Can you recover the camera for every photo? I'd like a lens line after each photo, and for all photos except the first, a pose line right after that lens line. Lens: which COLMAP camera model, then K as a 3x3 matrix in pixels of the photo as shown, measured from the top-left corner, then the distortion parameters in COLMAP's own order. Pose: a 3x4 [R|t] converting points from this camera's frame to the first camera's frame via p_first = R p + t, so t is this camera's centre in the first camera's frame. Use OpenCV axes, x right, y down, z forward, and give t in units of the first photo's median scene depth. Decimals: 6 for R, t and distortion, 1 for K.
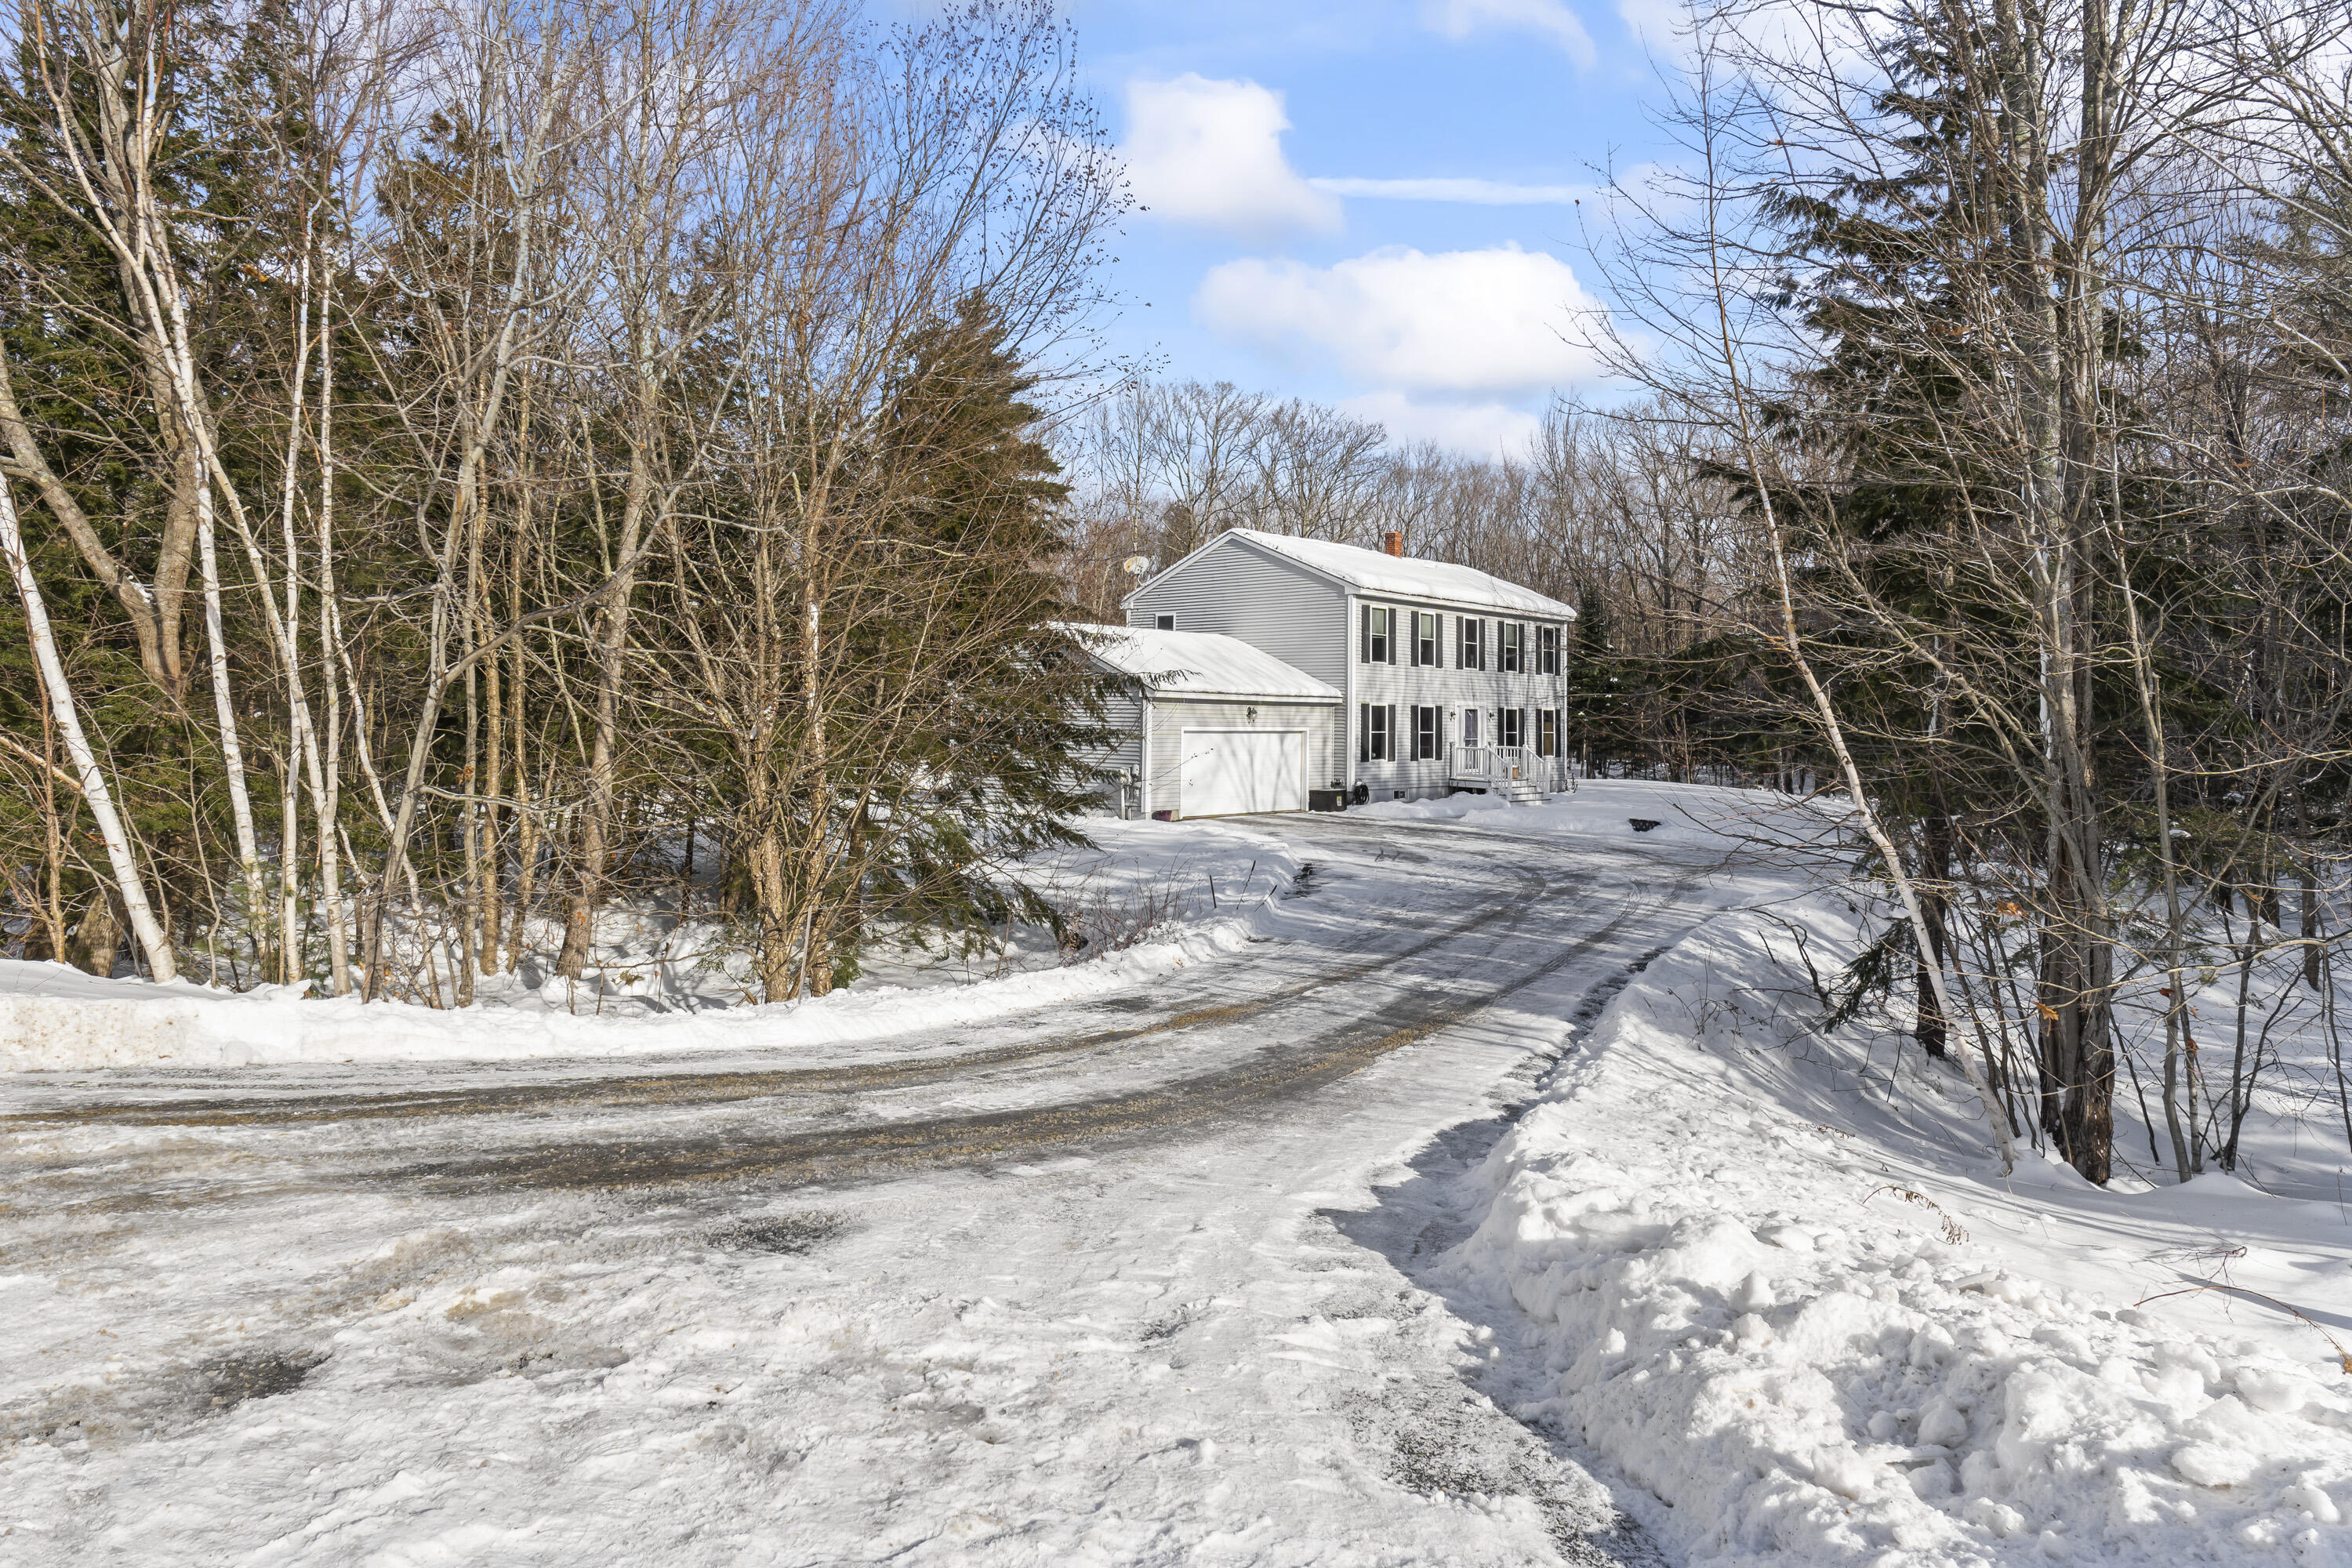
lens RADIAL K [[1401.7, 0, 1172.0], [0, 1401.7, 758.8], [0, 0, 1]] dist [0.001339, 0.000091]
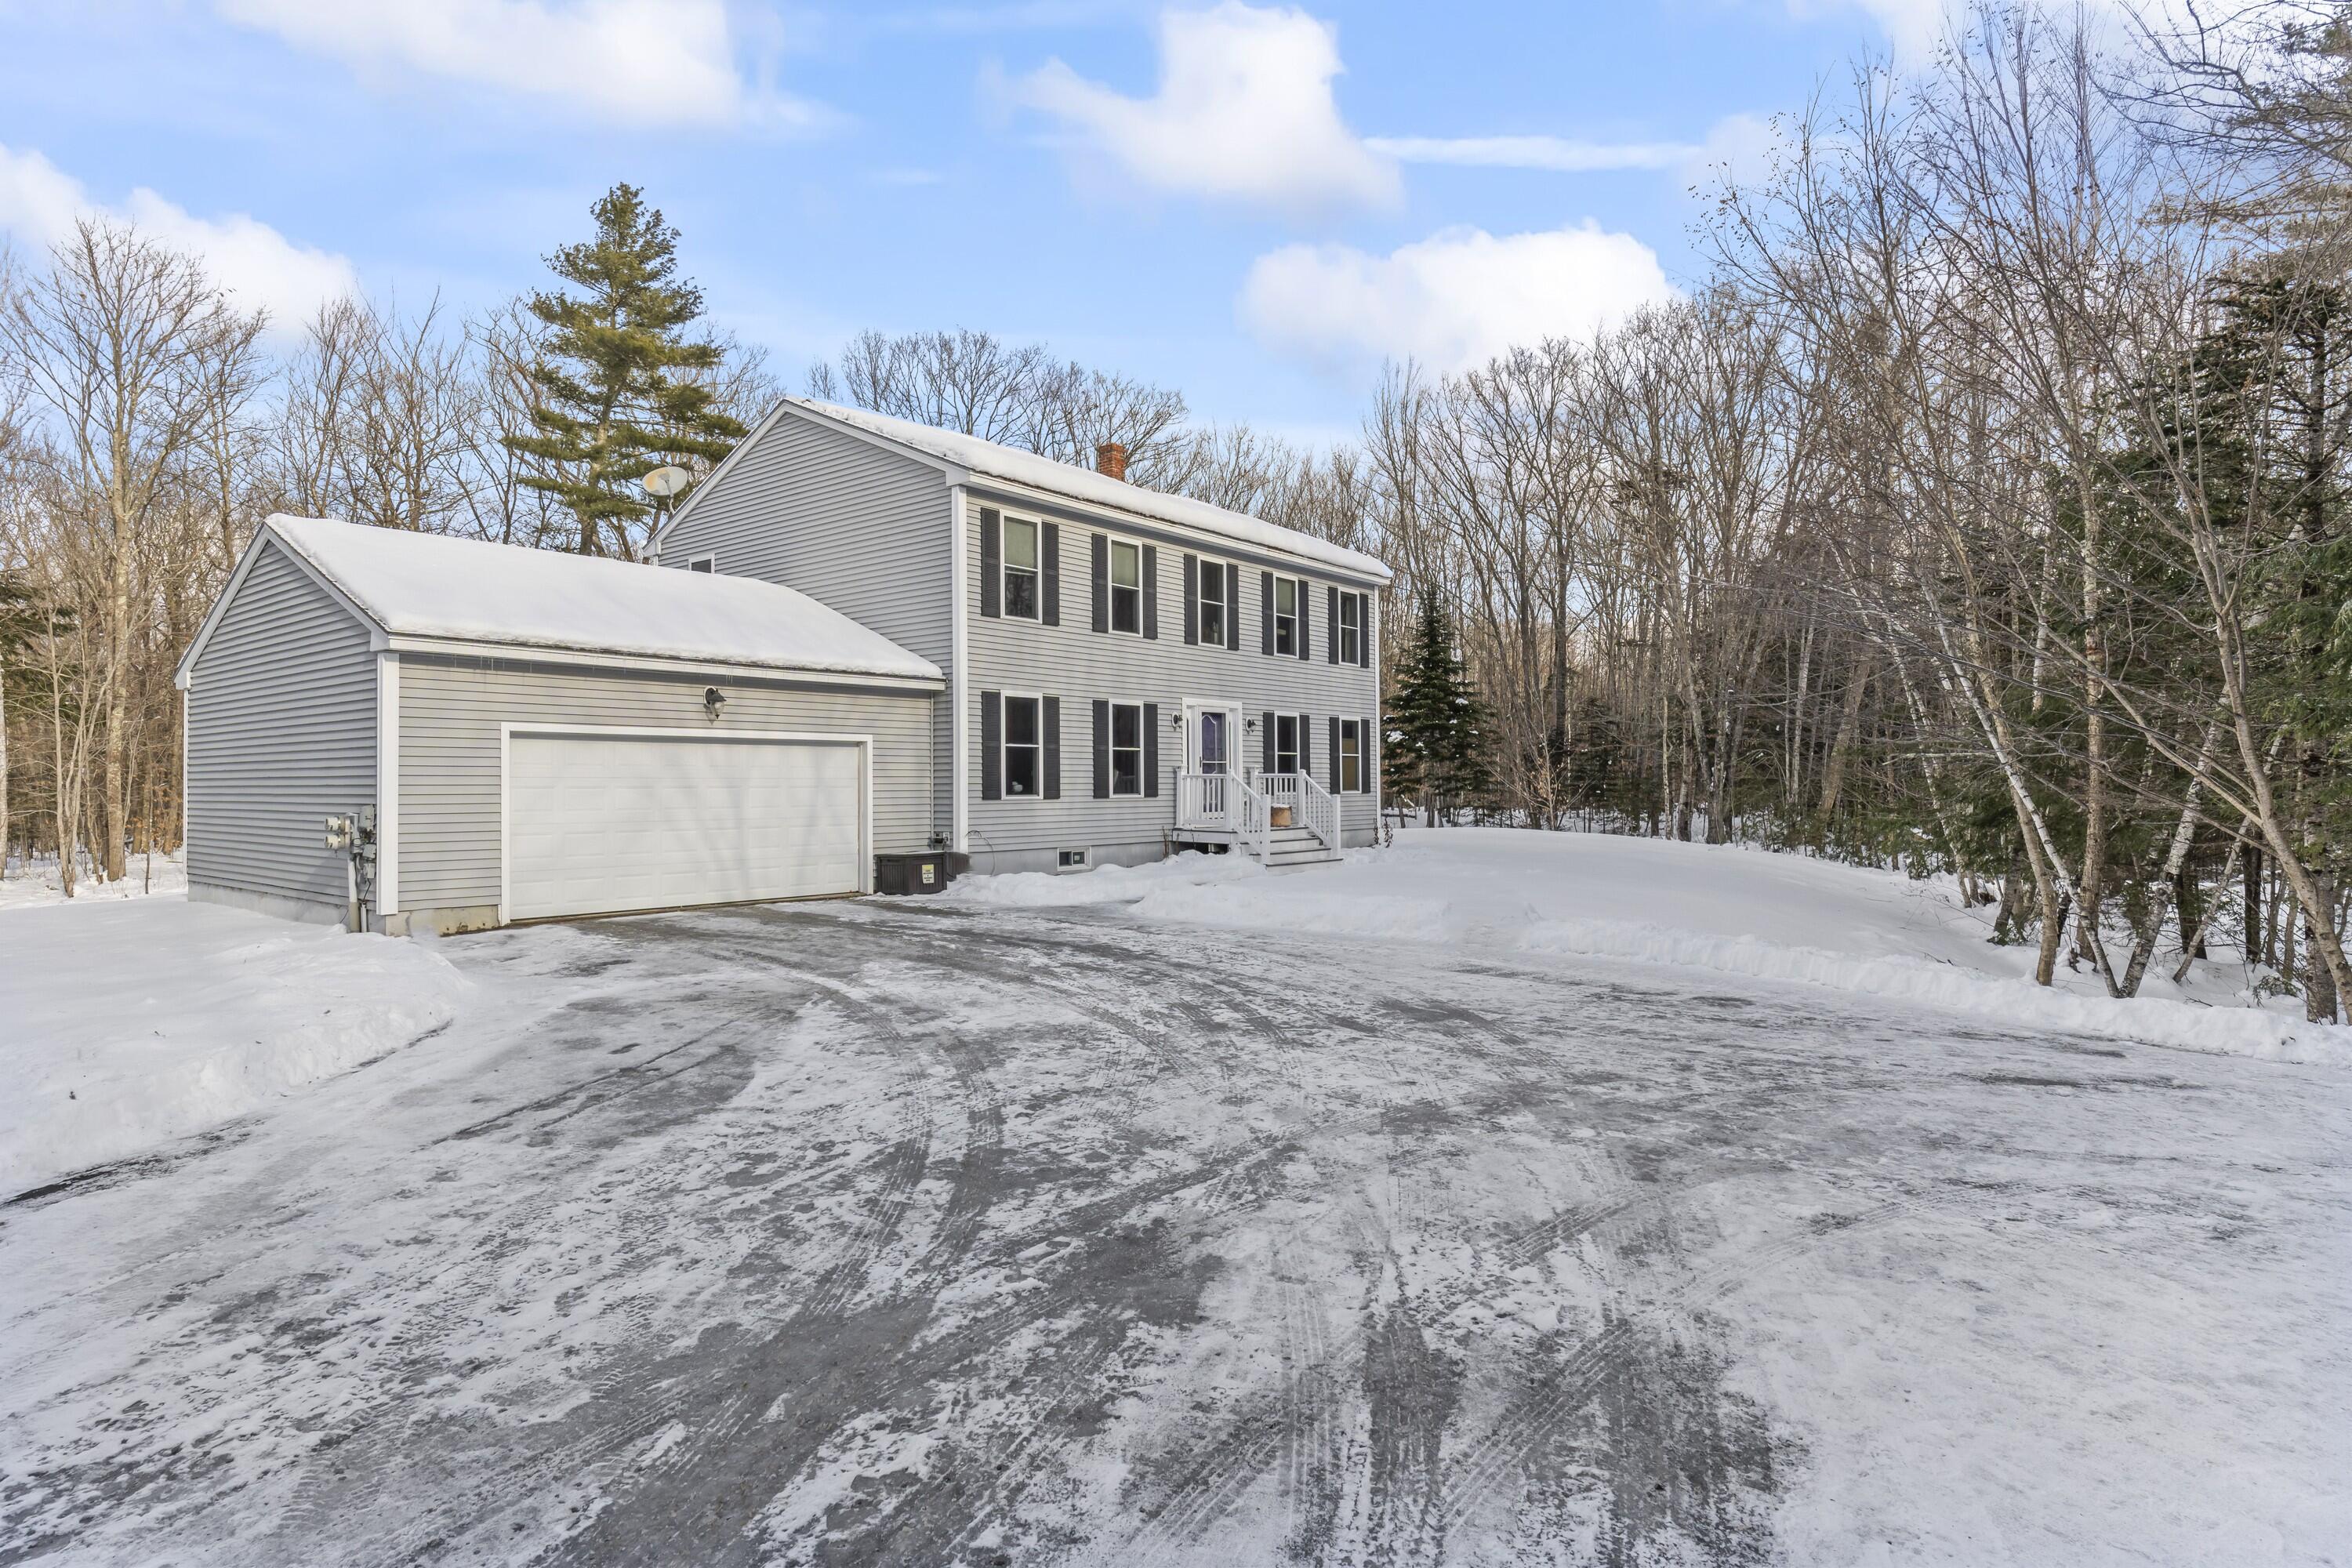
lens RADIAL K [[1278.3, 0, 1179.6], [0, 1278.3, 798.8], [0, 0, 1]] dist [-0.000022, -0.000033]
pose [[0.996921, -0.009445, 0.077842, 0.159173], [0.010277, 0.999894, -0.010289, 0.007202], [-0.077736, 0.011057, 0.996913, 0.465051]]
